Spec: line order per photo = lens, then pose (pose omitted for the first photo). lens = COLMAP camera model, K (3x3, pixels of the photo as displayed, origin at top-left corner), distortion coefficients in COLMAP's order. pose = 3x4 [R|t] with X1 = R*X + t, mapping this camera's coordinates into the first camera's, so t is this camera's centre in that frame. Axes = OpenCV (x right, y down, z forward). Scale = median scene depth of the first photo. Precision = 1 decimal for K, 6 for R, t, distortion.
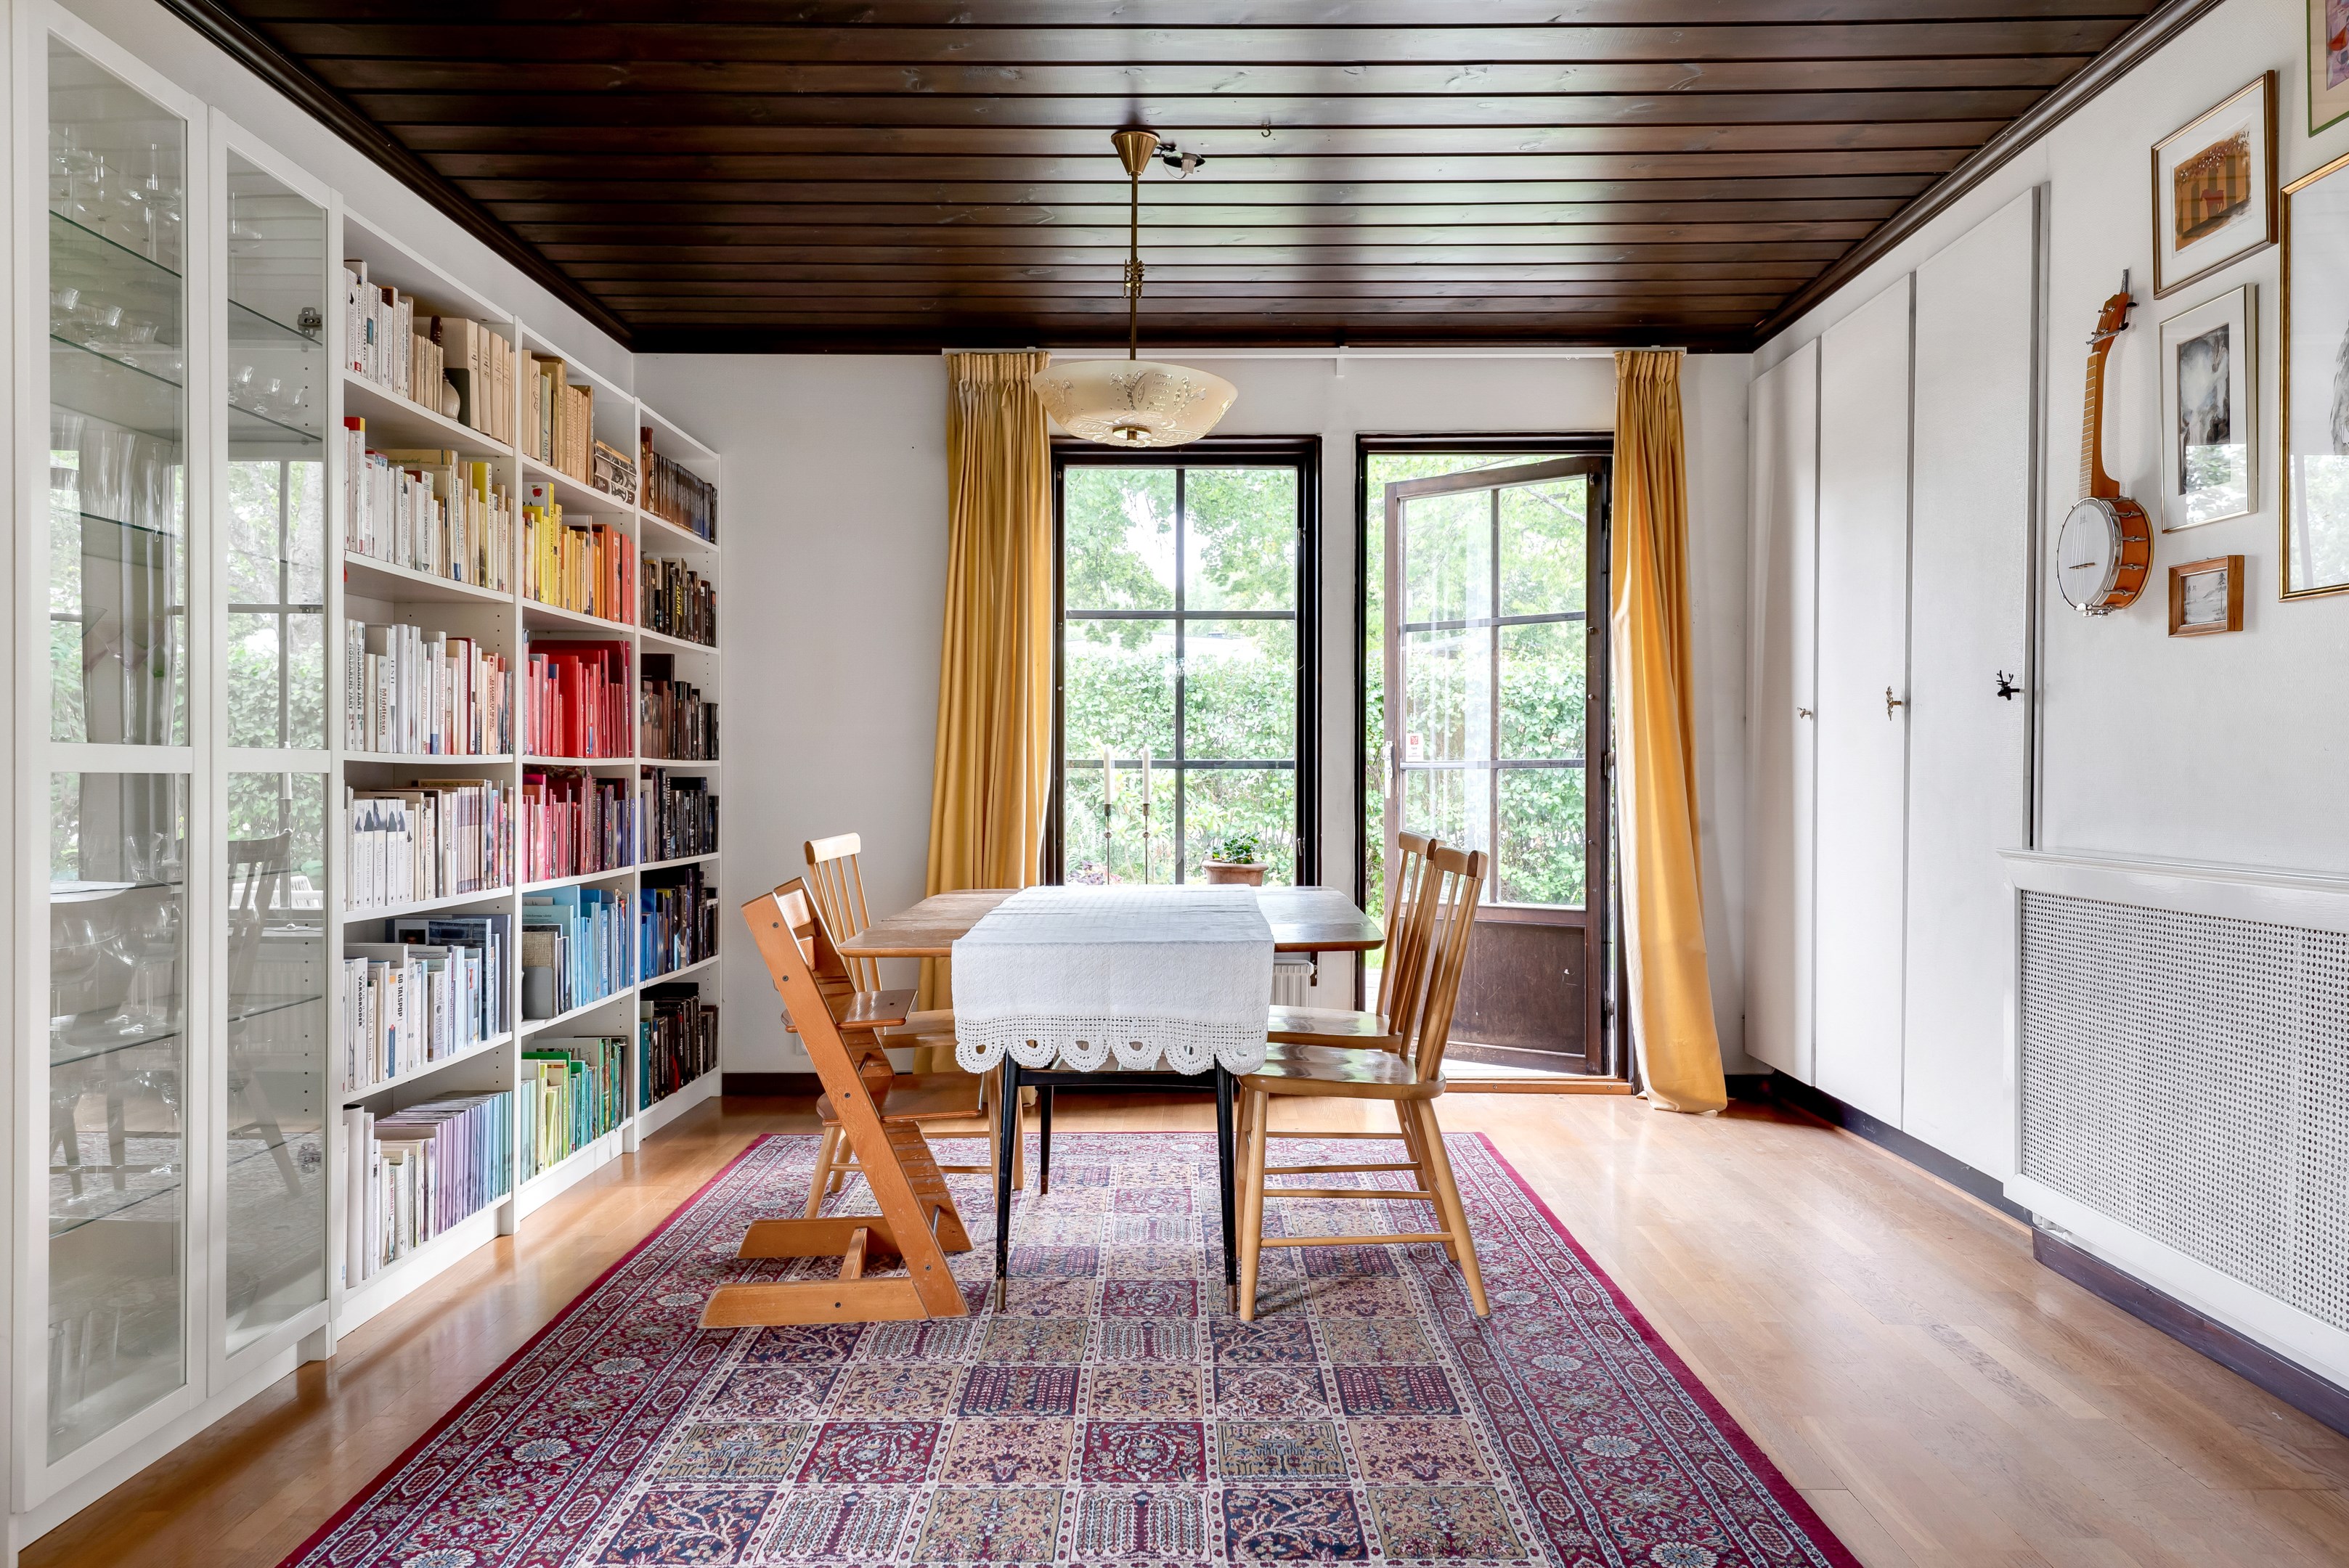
lens RADIAL K [[1026.4, 0, 1175.5], [0, 1026.4, 777.5], [0, 0, 1]] dist [0.000108, -0.000001]
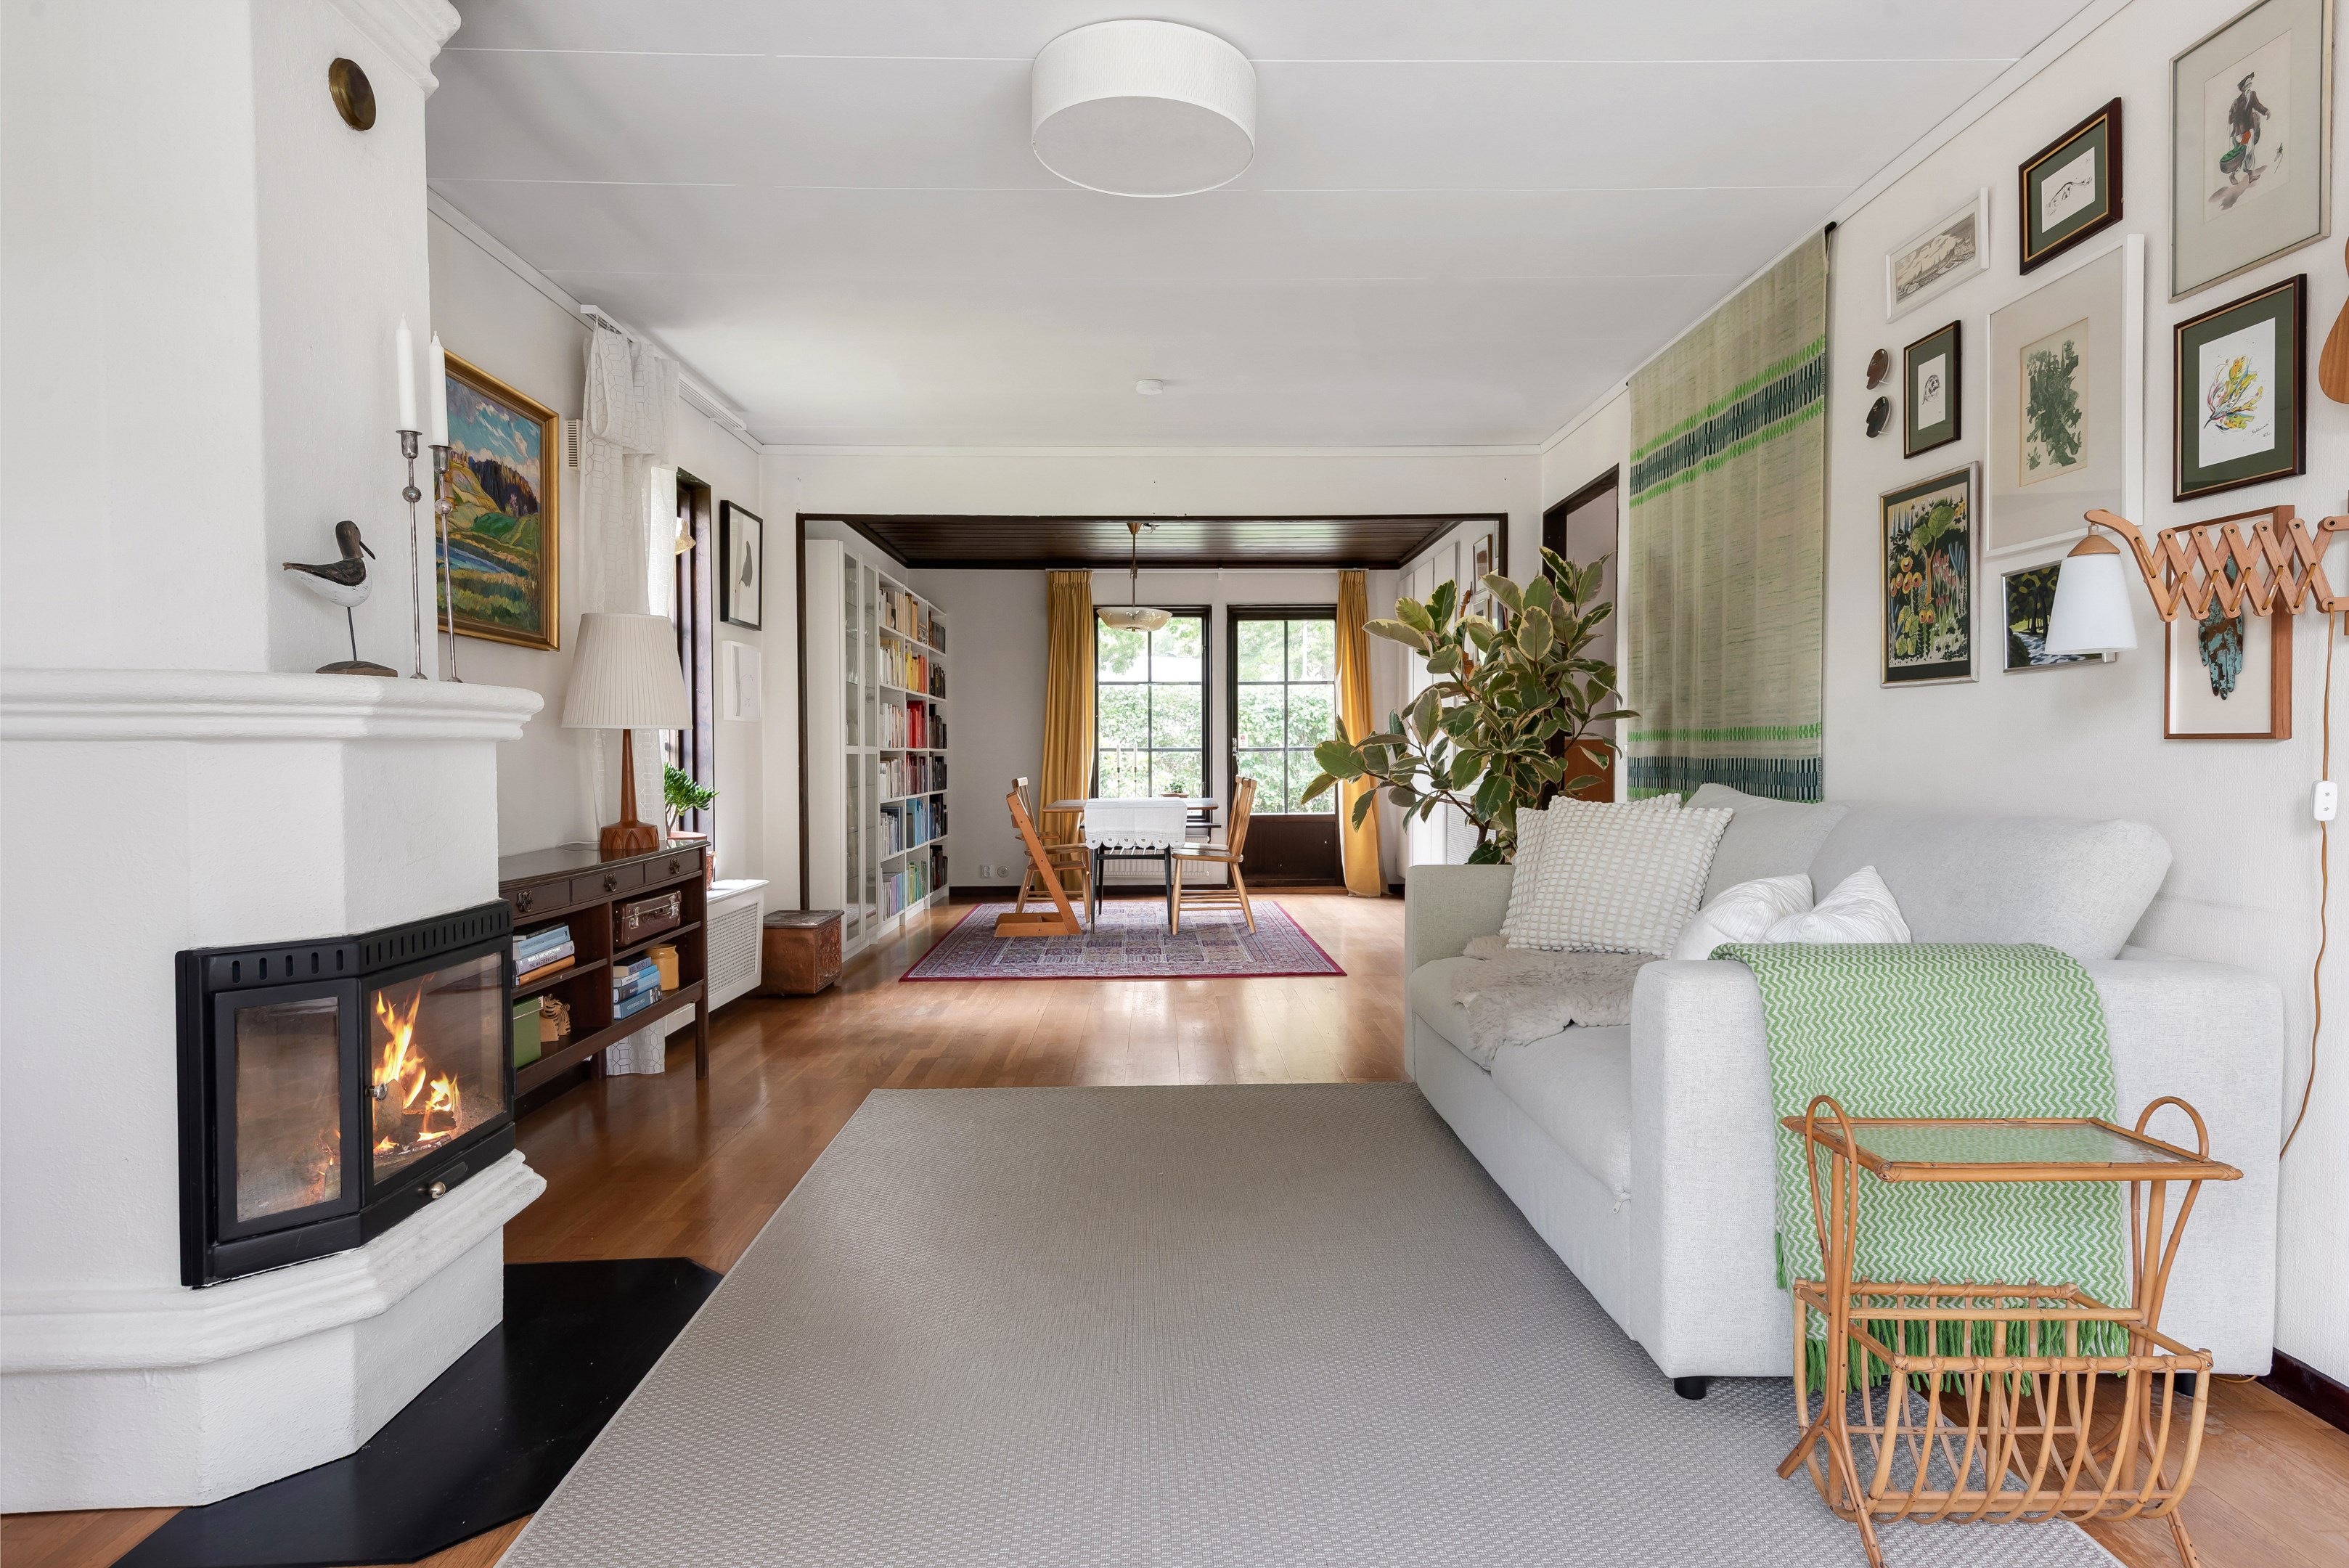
lens RADIAL K [[1026.6, 0, 1172.8], [0, 1026.6, 773.1], [0, 0, 1]] dist [0.000108, -0.000001]
pose [[0.999446, -0.005176, 0.032879, -0.022340], [0.004800, 0.999922, 0.011496, 0.013411], [-0.032936, -0.011331, 0.999393, -1.342520]]
